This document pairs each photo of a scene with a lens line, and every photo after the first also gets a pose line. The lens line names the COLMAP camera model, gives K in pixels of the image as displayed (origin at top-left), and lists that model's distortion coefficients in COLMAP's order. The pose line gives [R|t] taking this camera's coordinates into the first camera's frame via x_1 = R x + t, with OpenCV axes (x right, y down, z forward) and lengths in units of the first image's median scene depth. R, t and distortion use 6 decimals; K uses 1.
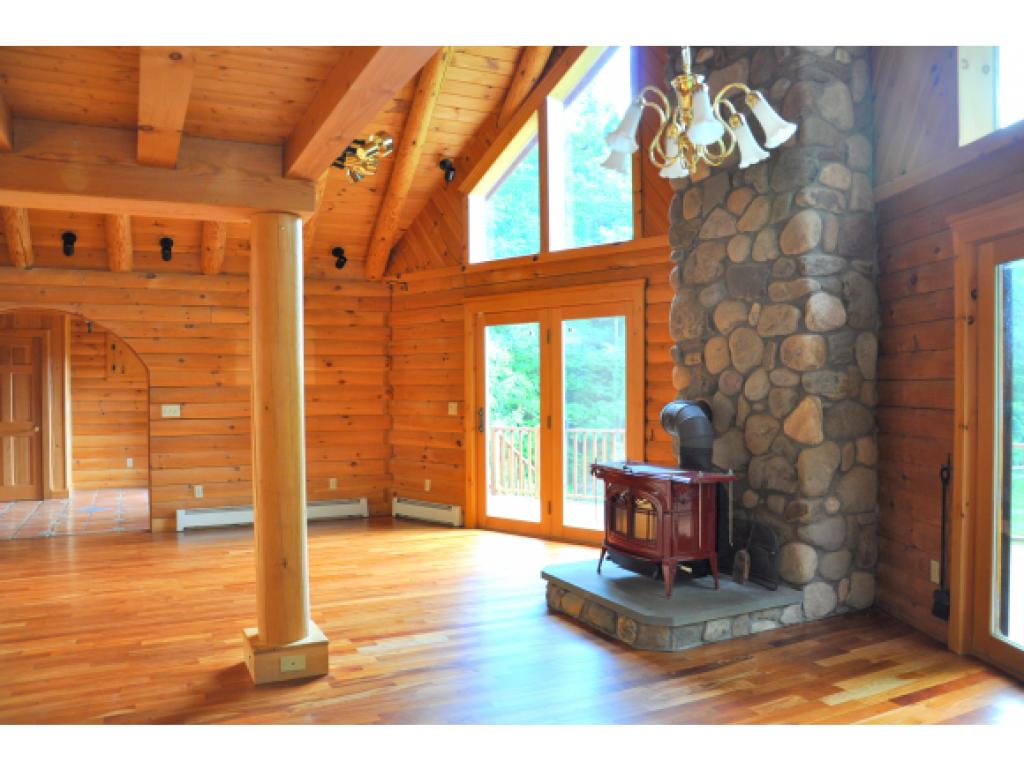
lens RADIAL K [[811.5, 0, 513.0], [0, 811.5, 388.7], [0, 0, 1]] dist [-0.123685, 0.083900]
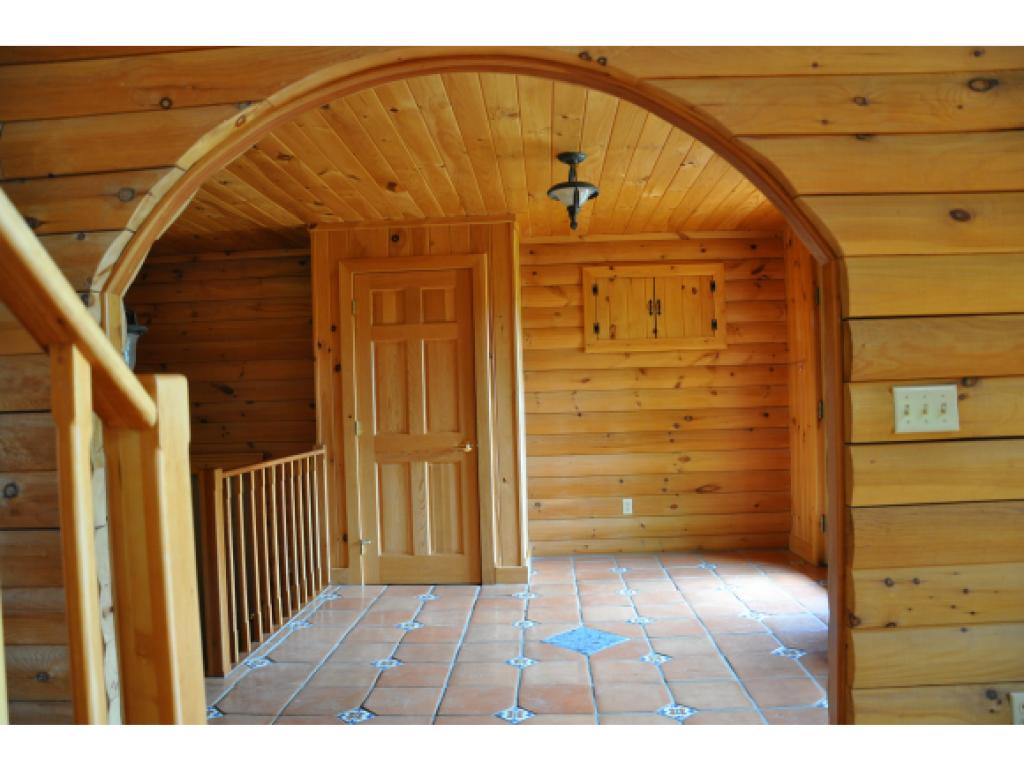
lens RADIAL K [[811.5, 0, 511.5], [0, 811.5, 384.5], [0, 0, 1]] dist [-0.123685, 0.083900]
pose [[0.880171, -0.022556, -0.474121, -0.354052], [0.022742, 0.999727, -0.005344, 0.015104], [0.474112, -0.006079, 0.880444, 0.585715]]
